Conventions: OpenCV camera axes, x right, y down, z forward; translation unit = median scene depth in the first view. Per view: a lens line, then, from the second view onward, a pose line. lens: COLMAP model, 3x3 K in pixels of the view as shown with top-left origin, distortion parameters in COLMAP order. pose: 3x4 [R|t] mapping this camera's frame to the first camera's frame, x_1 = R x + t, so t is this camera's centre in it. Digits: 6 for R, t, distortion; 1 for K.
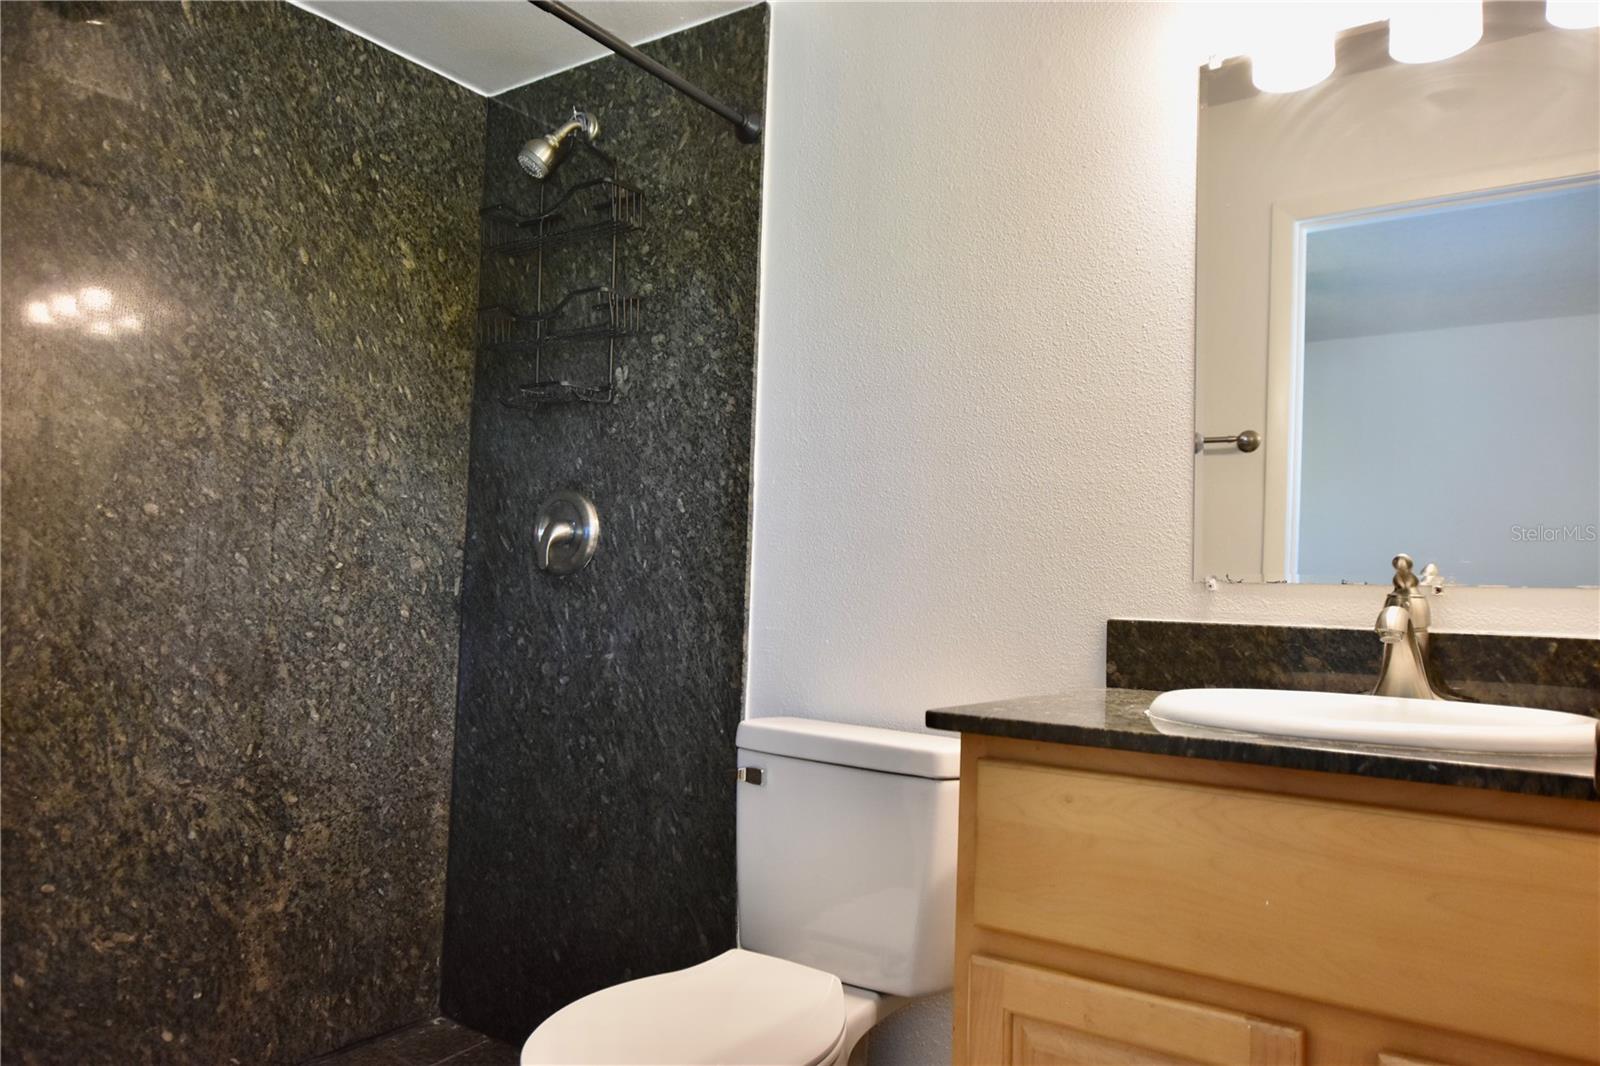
lens RADIAL K [[1121.6, 0, 800.0], [0, 1121.6, 533.0], [0, 0, 1]] dist [-0.013497, 0.040180]
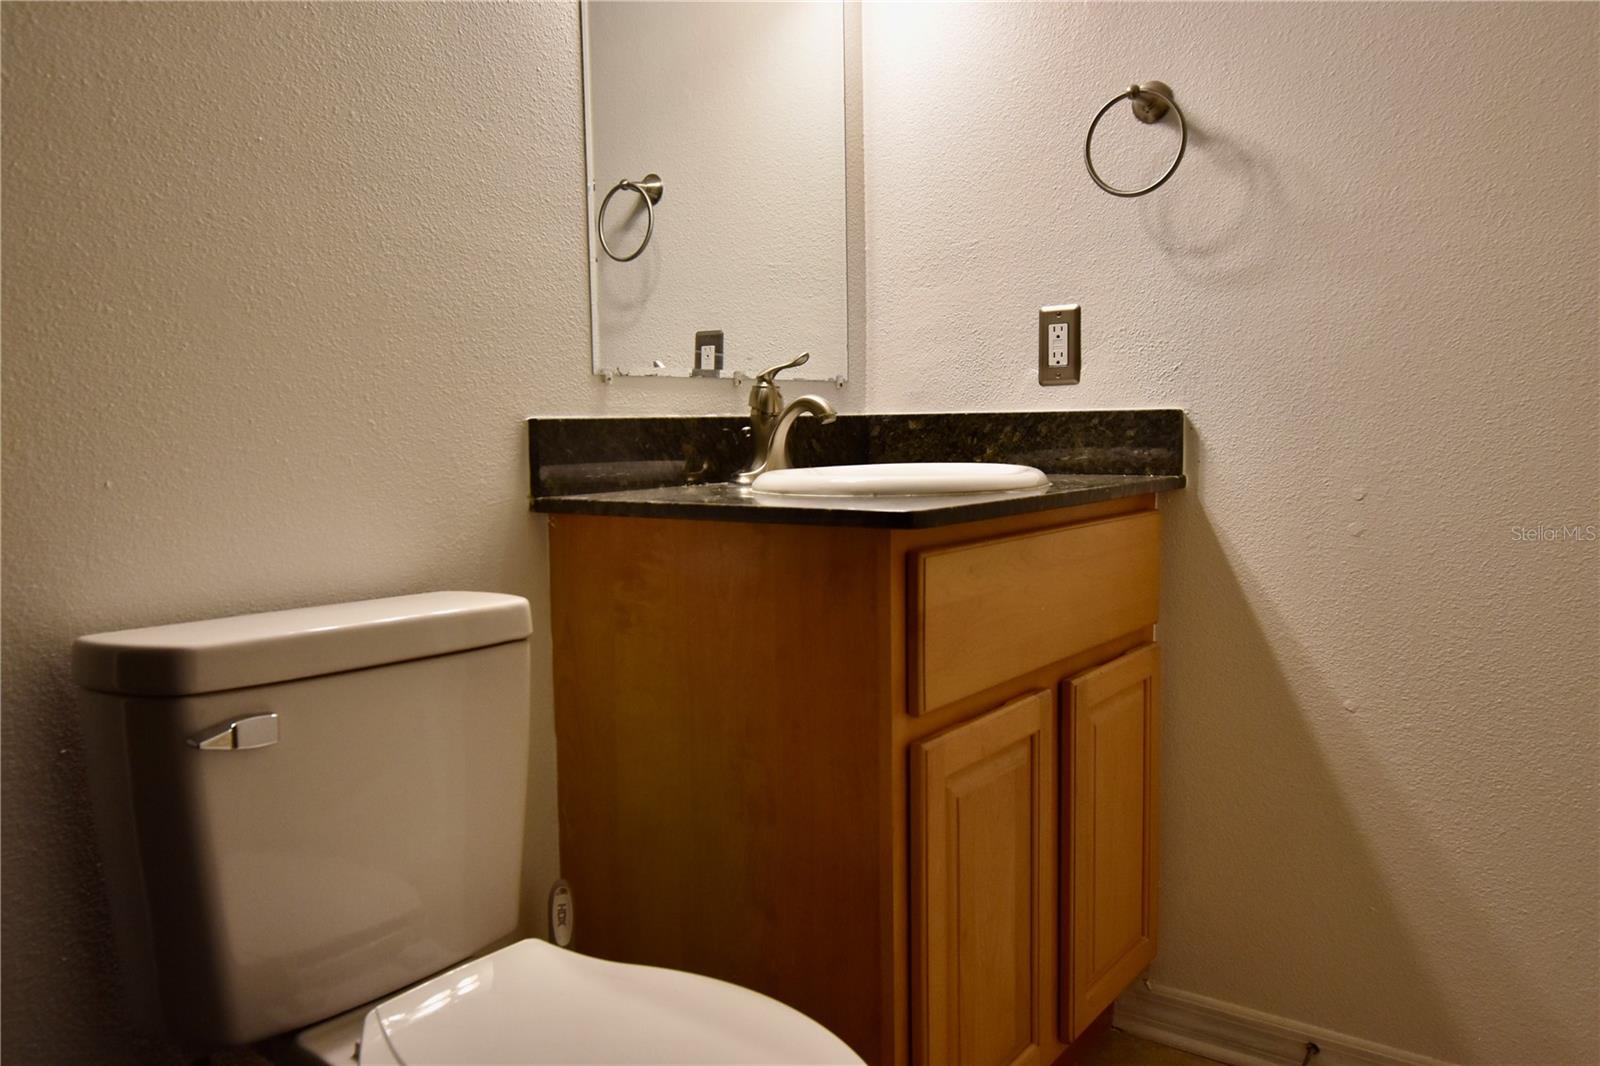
lens RADIAL K [[1121.6, 0, 800.0], [0, 1121.6, 533.0], [0, 0, 1]] dist [-0.013497, 0.040180]
pose [[-0.020124, -0.142607, 0.989575, -0.597355], [-0.052935, 0.988539, 0.141381, 0.032131], [-0.998395, -0.049538, -0.027442, 0.834210]]
